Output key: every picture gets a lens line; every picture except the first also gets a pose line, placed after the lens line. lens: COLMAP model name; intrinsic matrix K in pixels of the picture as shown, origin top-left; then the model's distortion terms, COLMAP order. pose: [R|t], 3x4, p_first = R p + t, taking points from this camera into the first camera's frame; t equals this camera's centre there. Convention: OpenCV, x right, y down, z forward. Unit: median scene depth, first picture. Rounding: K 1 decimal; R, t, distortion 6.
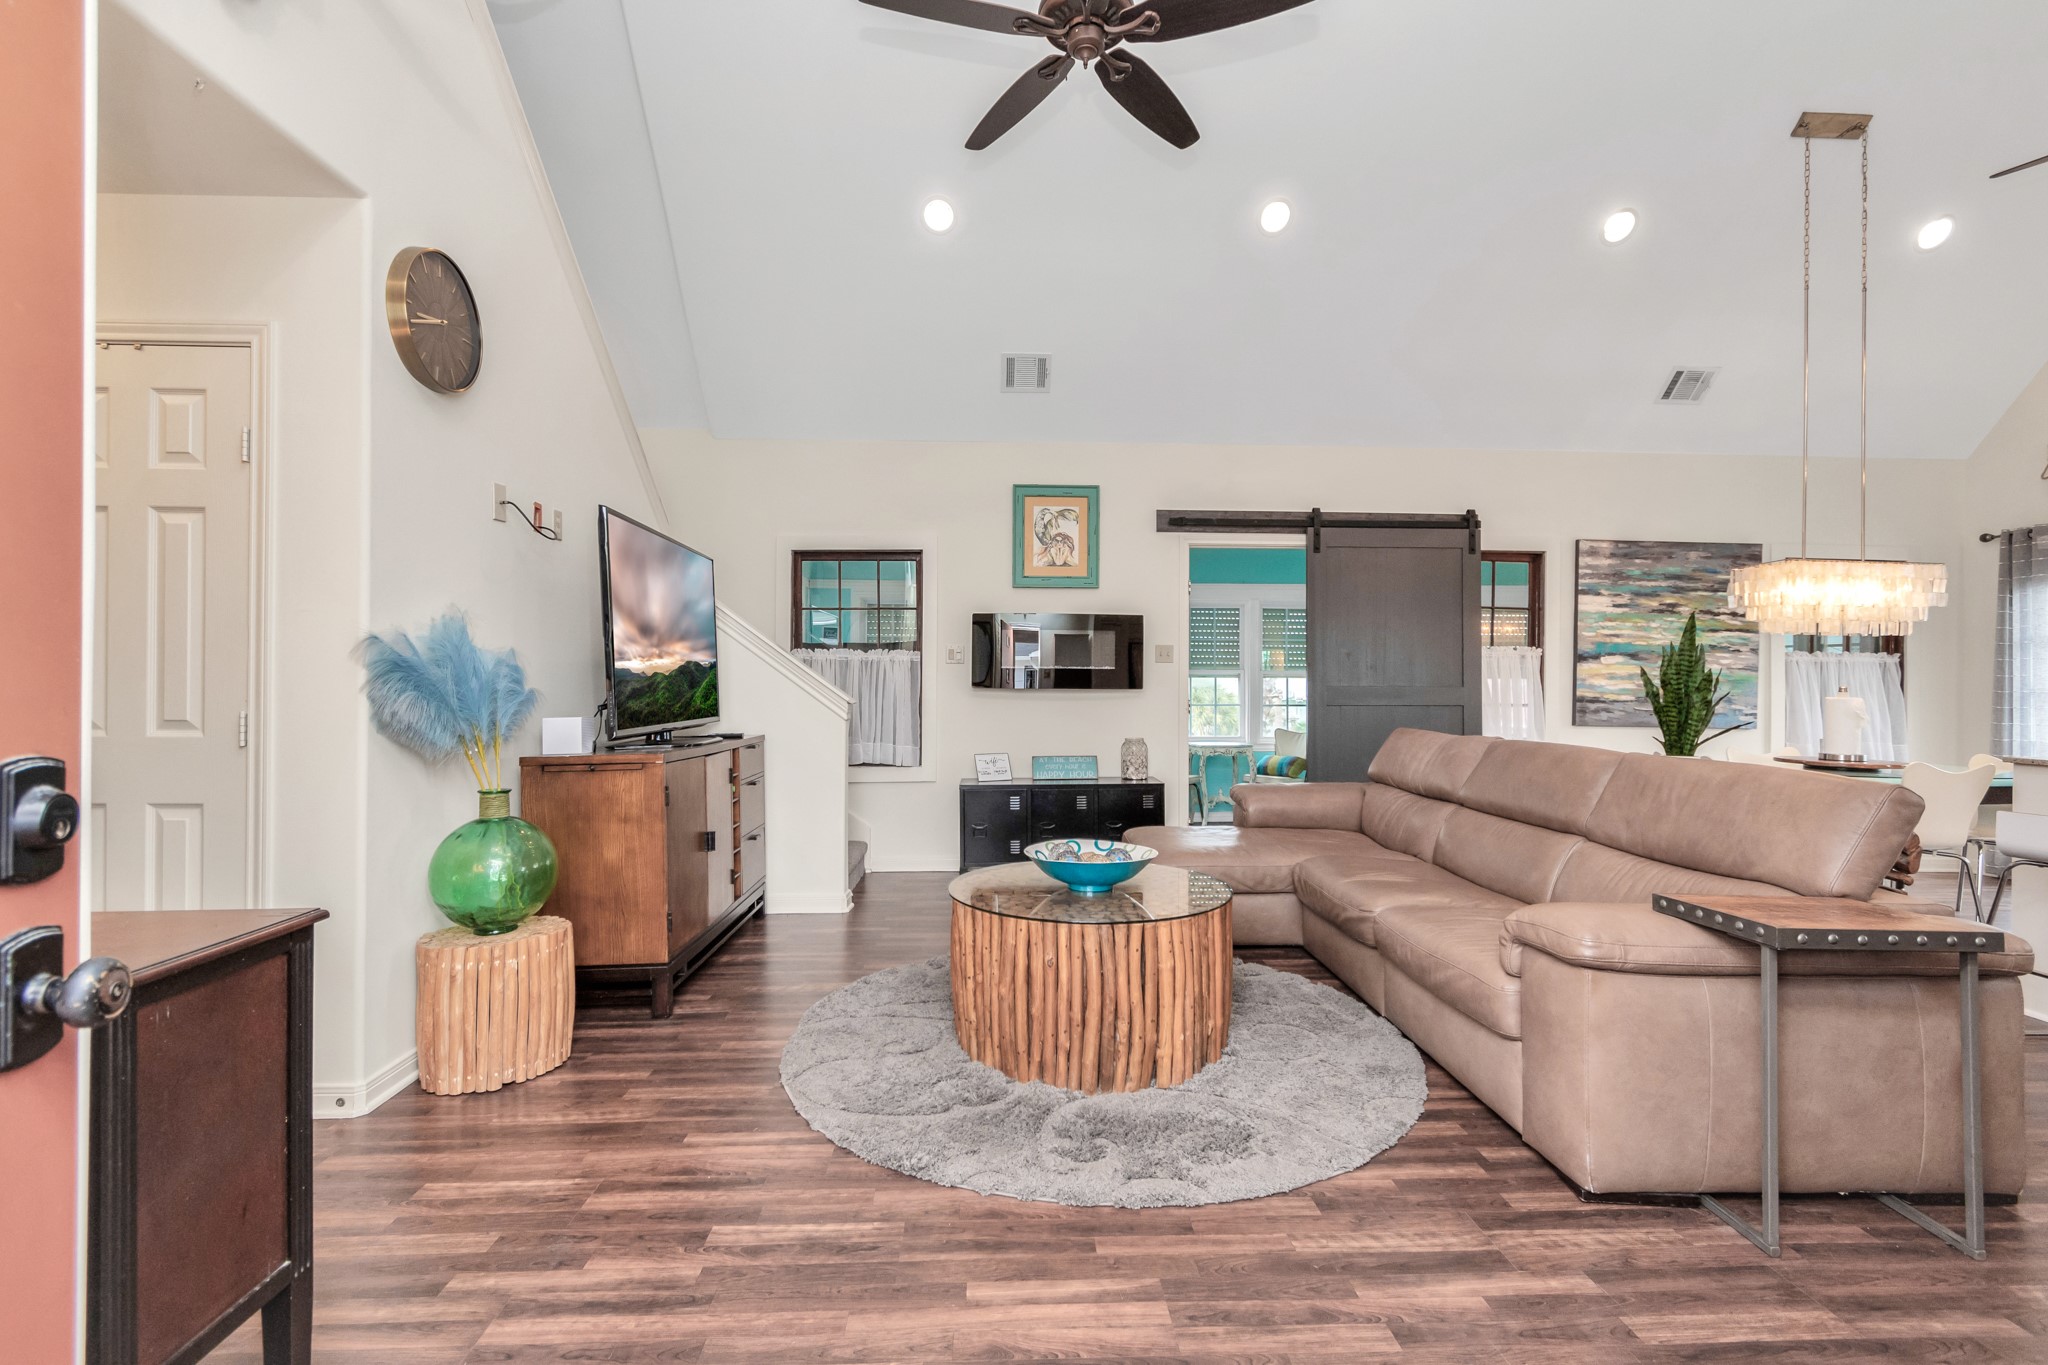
lens RADIAL K [[917.5, 0, 1023.6], [0, 917.5, 680.0], [0, 0, 1]] dist [0.008606, -0.005544]
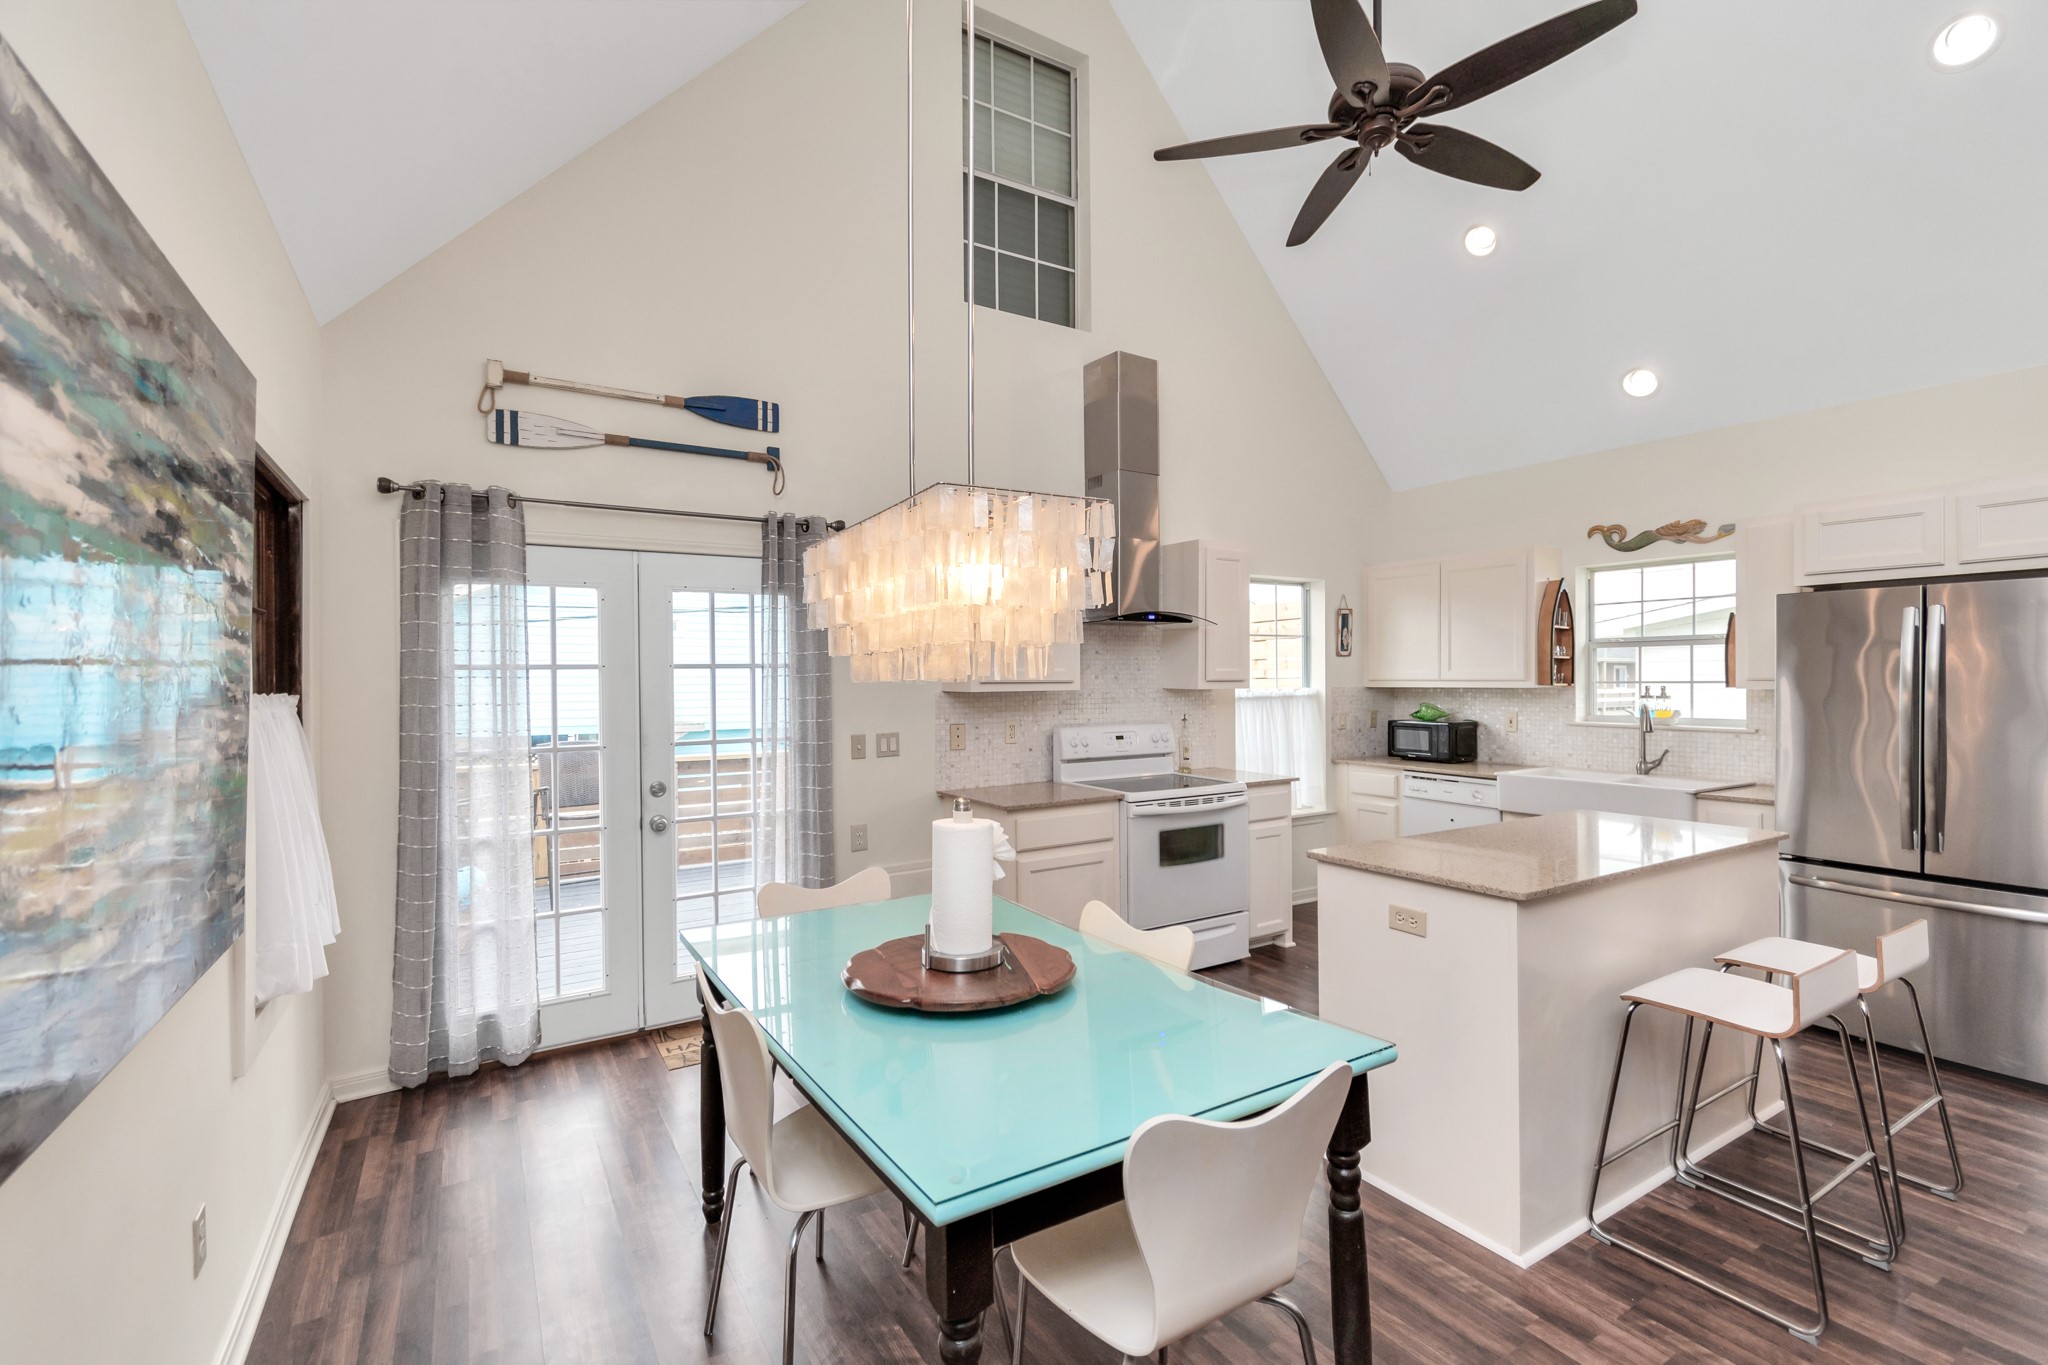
lens RADIAL K [[897.3, 0, 1023.2], [0, 897.3, 682.0], [0, 0, 1]] dist [-0.002478, -0.000318]
pose [[-0.488677, -0.007549, 0.872432, 0.388245], [-0.003189, 0.999971, 0.006867, -0.041787], [-0.872459, 0.000573, -0.488687, 0.936769]]
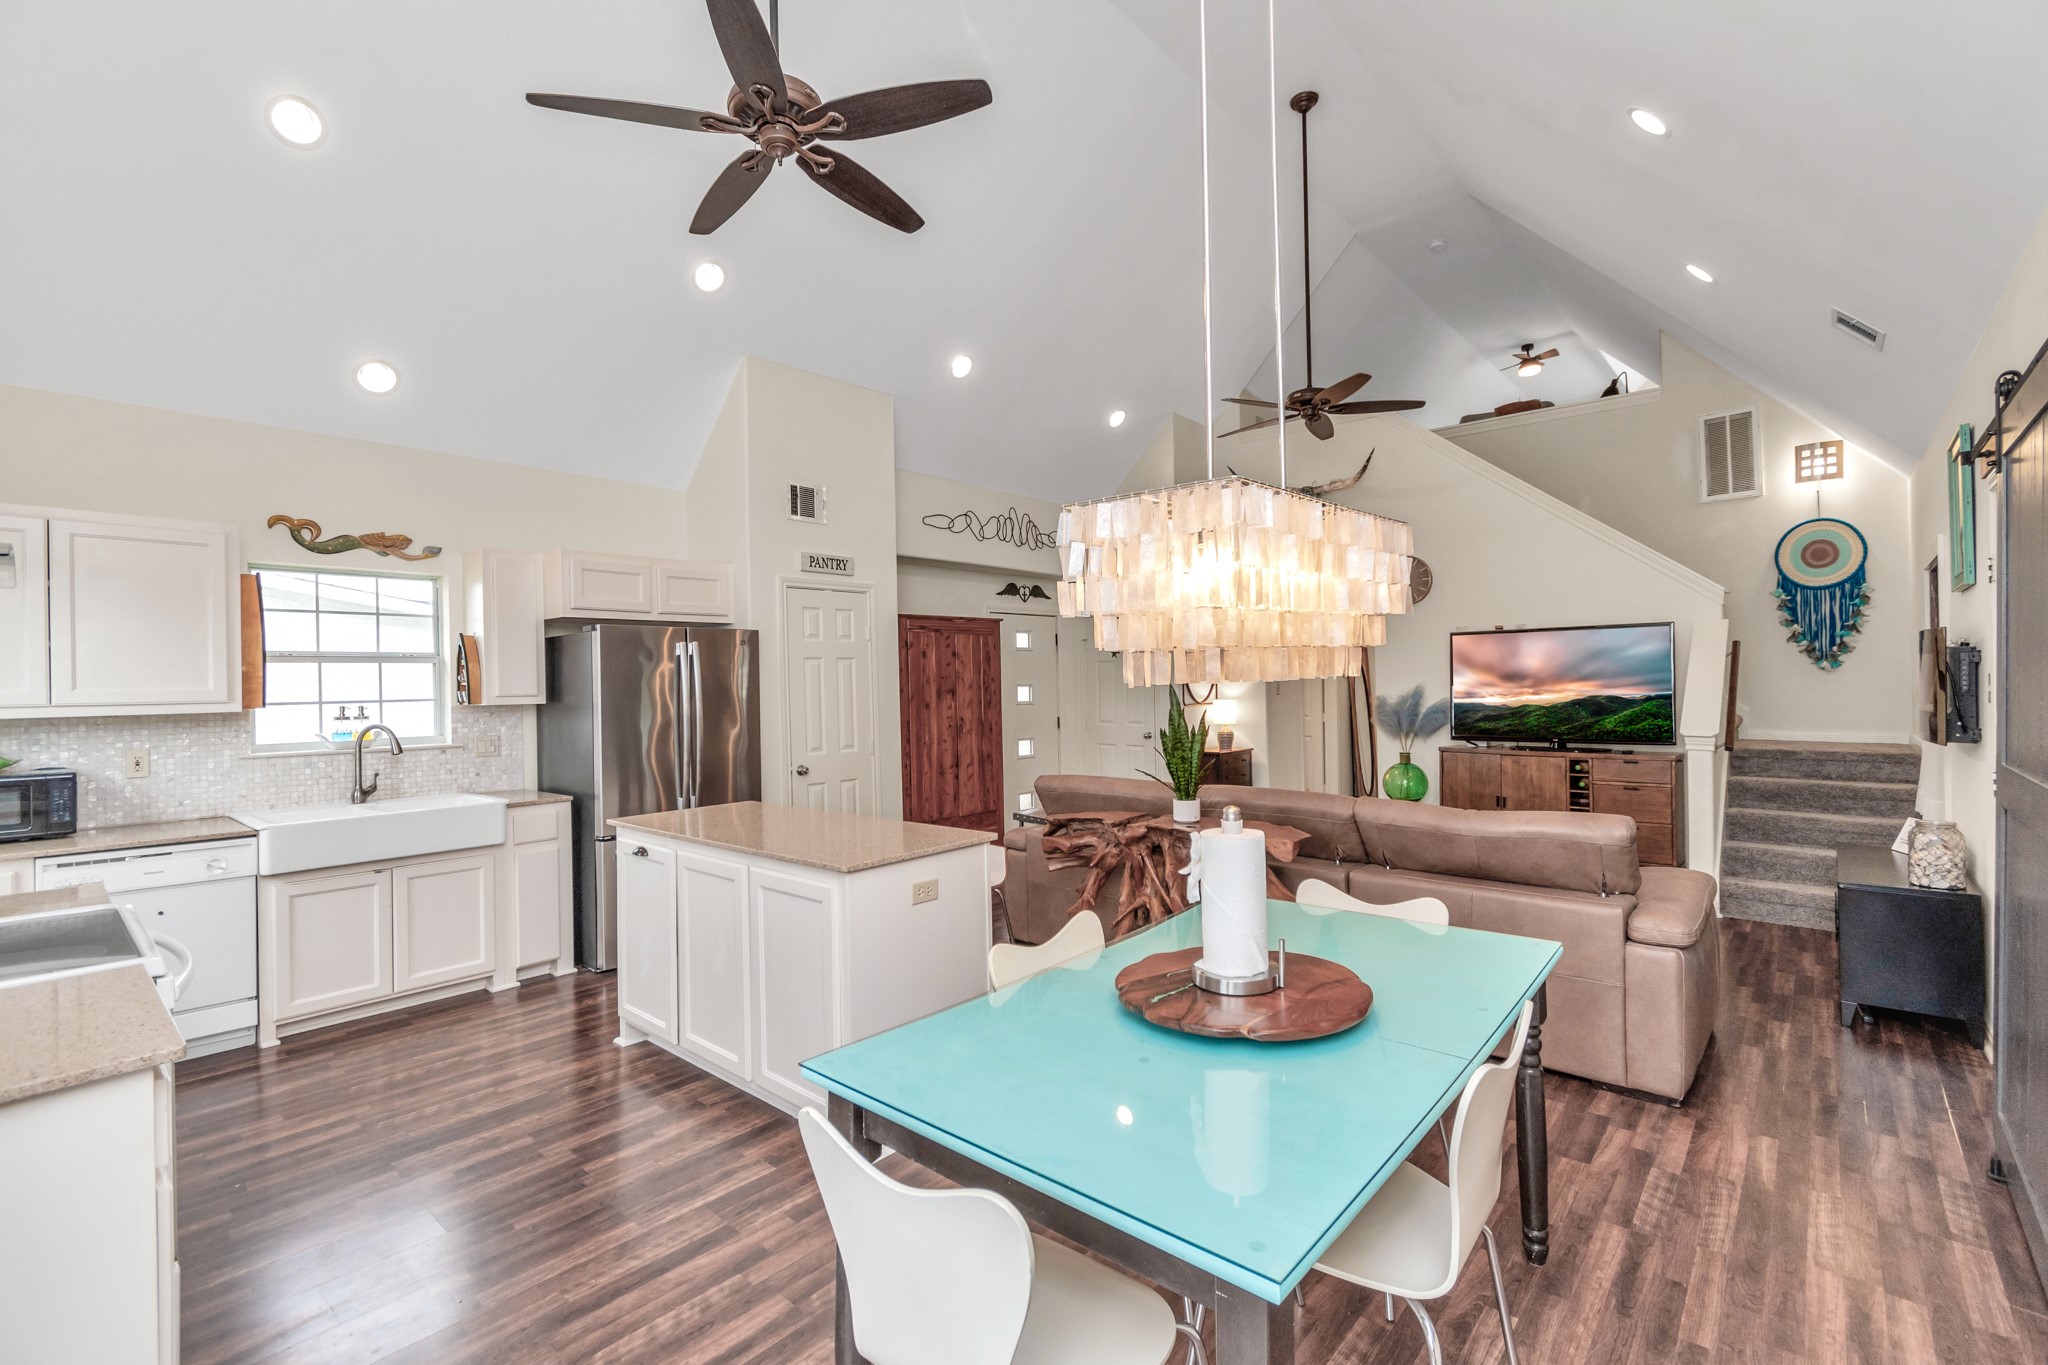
lens RADIAL K [[897.3, 0, 1023.2], [0, 897.3, 682.0], [0, 0, 1]] dist [-0.002478, -0.000318]
pose [[-0.692000, 0.005294, -0.721878, 0.984305], [0.016824, 0.999820, -0.008796, -0.038329], [0.721702, -0.018232, -0.691964, 0.955720]]
